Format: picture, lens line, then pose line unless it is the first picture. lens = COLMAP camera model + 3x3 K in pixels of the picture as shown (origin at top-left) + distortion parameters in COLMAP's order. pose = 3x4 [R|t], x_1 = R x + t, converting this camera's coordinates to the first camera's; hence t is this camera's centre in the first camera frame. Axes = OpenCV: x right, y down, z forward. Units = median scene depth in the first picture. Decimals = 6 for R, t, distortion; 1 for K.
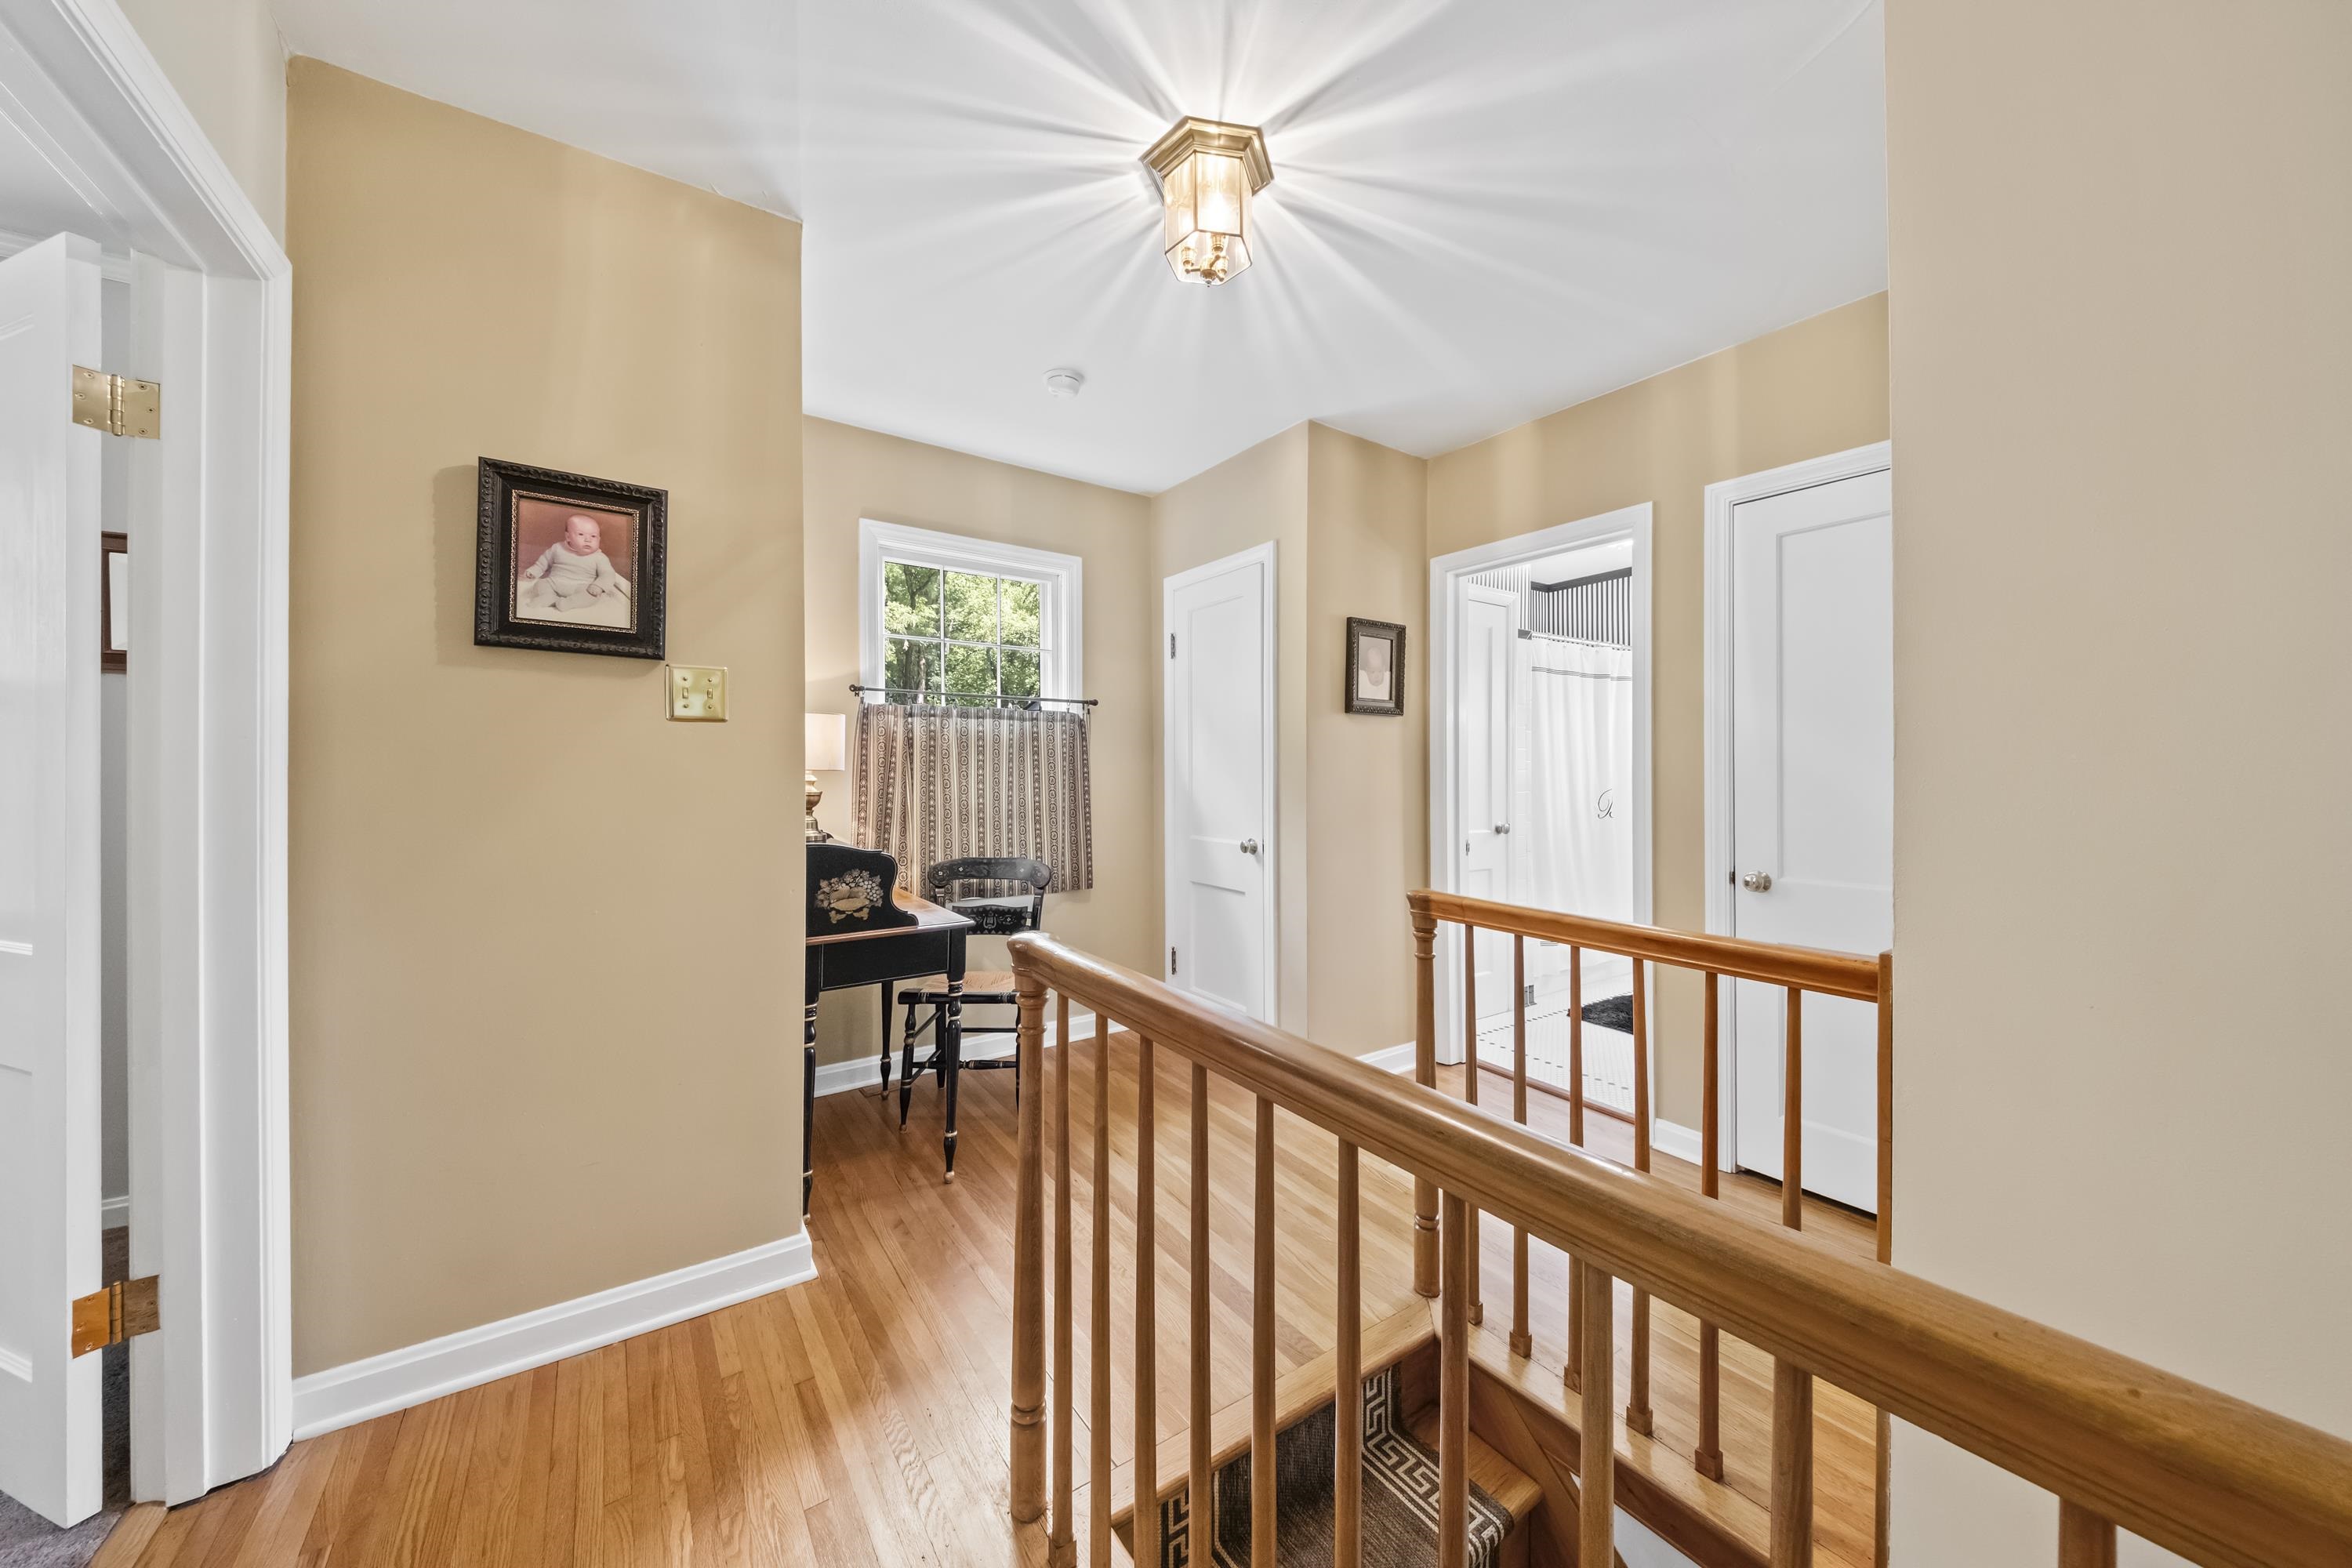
lens RADIAL K [[815.6, 0, 1178.2], [0, 815.6, 771.9], [0, 0, 1]] dist [0.006303, -0.003309]
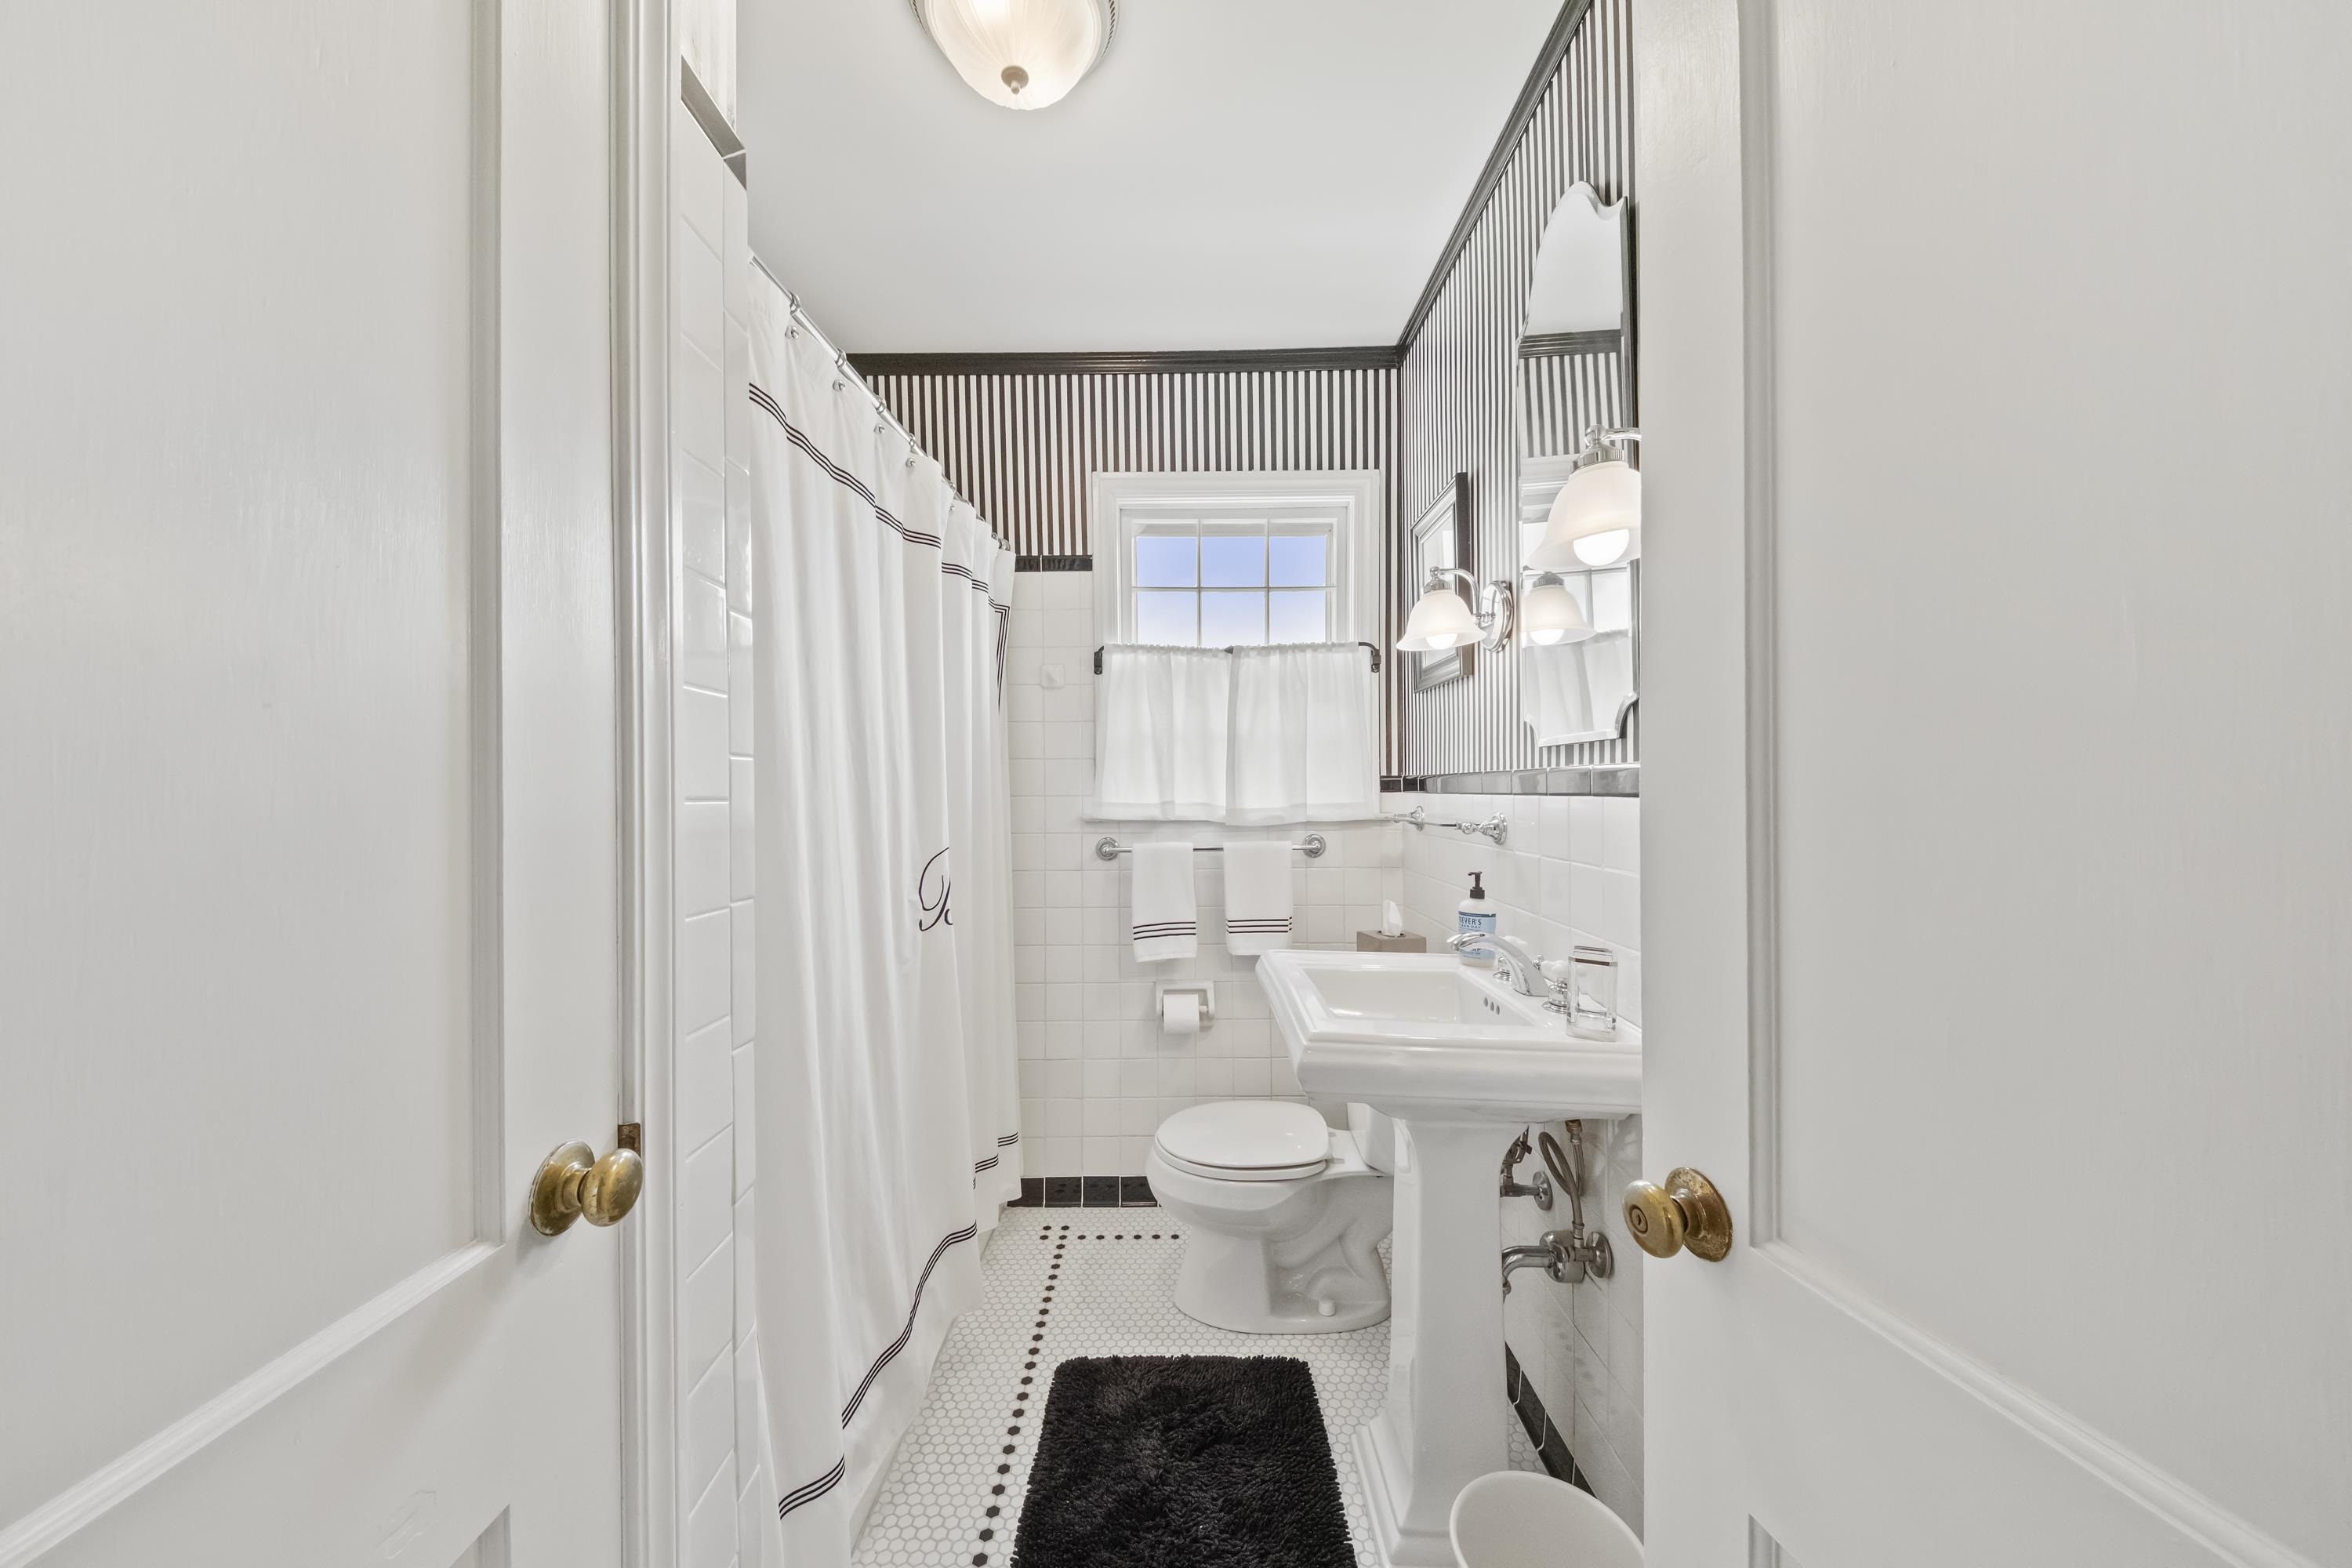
lens RADIAL K [[815.6, 0, 1177.6], [0, 815.6, 787.9], [0, 0, 1]] dist [0.006303, -0.003309]
pose [[0.577030, -0.003769, 0.816714, 0.331485], [0.009977, 0.999947, -0.002434, -0.004568], [-0.816662, 0.009553, 0.577038, 0.808617]]
